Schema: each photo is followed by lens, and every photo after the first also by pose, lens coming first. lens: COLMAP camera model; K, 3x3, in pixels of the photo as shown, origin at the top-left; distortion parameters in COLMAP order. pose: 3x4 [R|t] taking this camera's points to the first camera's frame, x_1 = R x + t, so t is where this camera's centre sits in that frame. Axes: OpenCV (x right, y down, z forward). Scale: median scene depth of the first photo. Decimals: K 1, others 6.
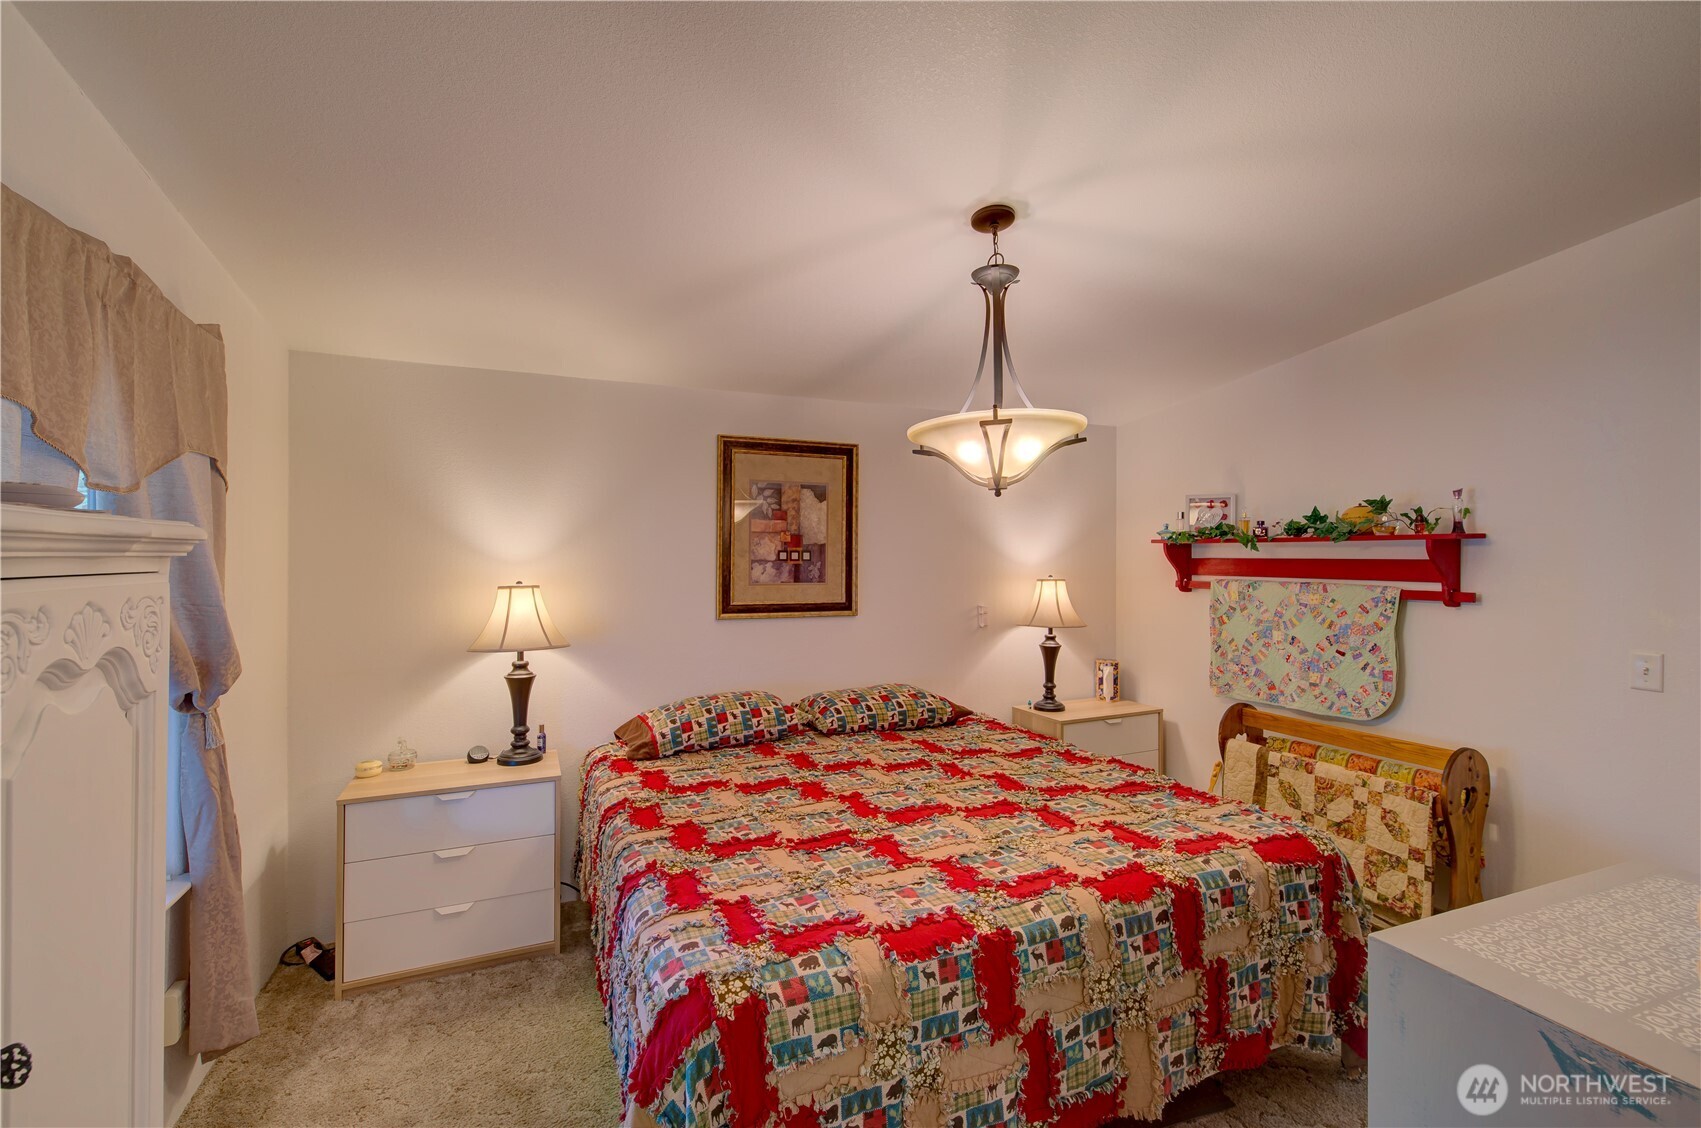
lens RADIAL K [[732.5, 0, 856.8], [0, 732.5, 552.9], [0, 0, 1]] dist [-0.000074, -0.000013]
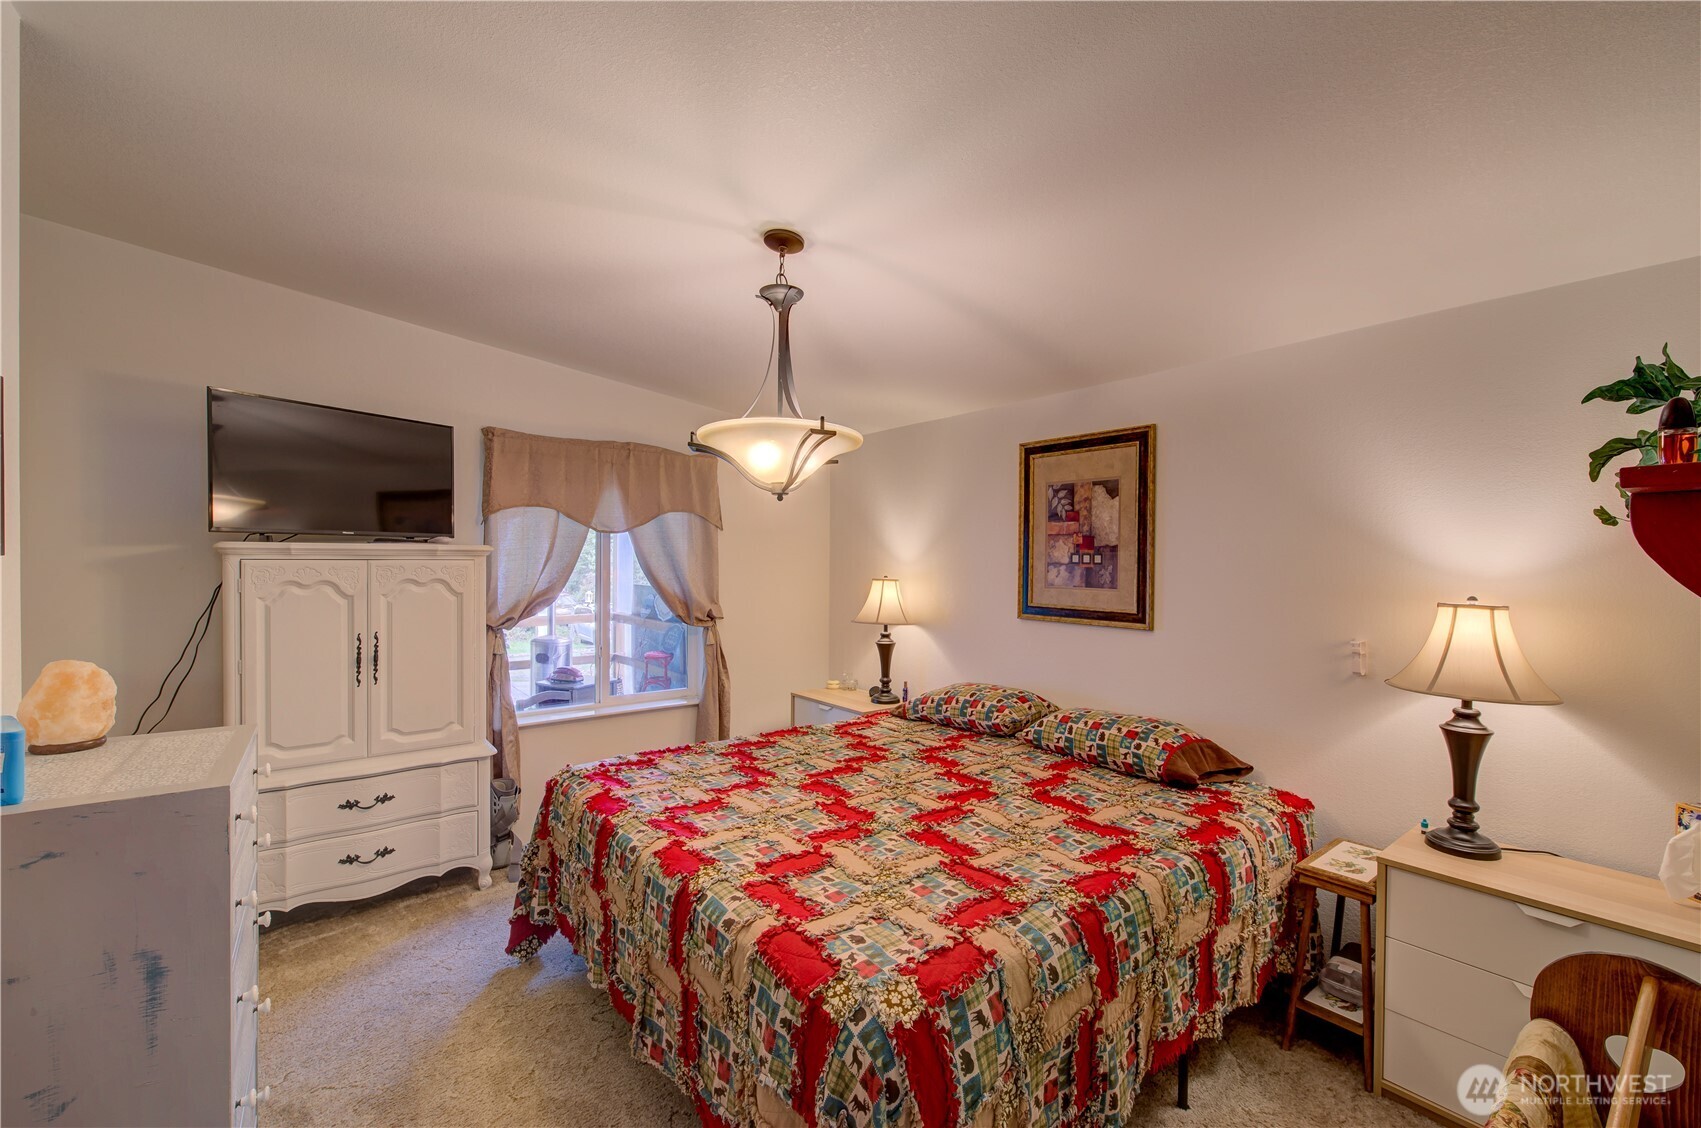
lens RADIAL K [[713.1, 0, 859.5], [0, 713.1, 562.4], [0, 0, 1]] dist [0.000725, -0.000563]
pose [[0.259347, 0.008902, -0.965743, 0.727569], [-0.004634, 0.999957, 0.007973, 0.002793], [0.965773, 0.002407, 0.259378, 0.494860]]
